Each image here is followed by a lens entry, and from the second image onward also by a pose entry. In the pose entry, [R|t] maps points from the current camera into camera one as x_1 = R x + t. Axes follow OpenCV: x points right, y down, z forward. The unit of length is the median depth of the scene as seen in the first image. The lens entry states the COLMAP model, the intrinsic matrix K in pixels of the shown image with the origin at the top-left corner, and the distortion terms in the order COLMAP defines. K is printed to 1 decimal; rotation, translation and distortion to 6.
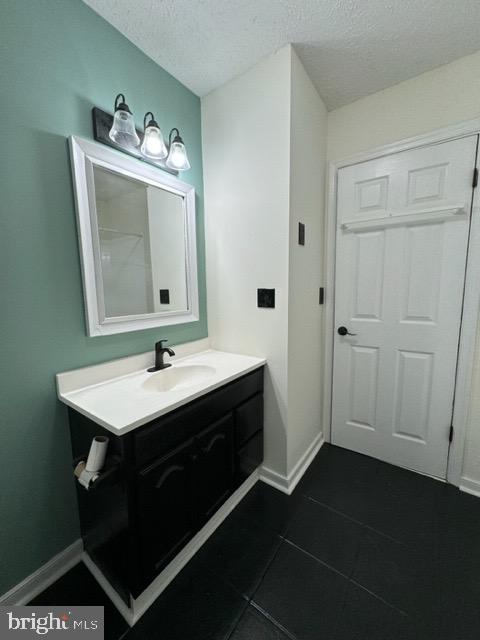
lens RADIAL K [[256.3, 0, 237.4], [0, 256.3, 320.6], [0, 0, 1]] dist [0.000971, 0.000055]
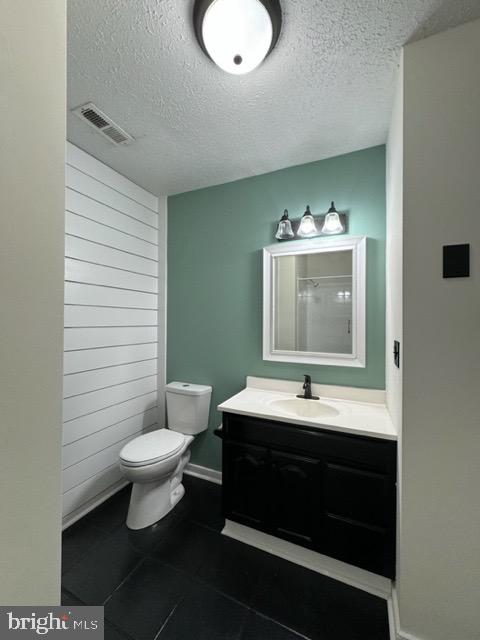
lens RADIAL K [[256.3, 0, 242.4], [0, 256.3, 319.7], [0, 0, 1]] dist [0.000971, 0.000055]
pose [[0.215835, 0.009611, -0.976383, 0.418038], [-0.140113, 0.989908, -0.021229, -0.056967], [0.966325, 0.141386, 0.215004, 0.202515]]
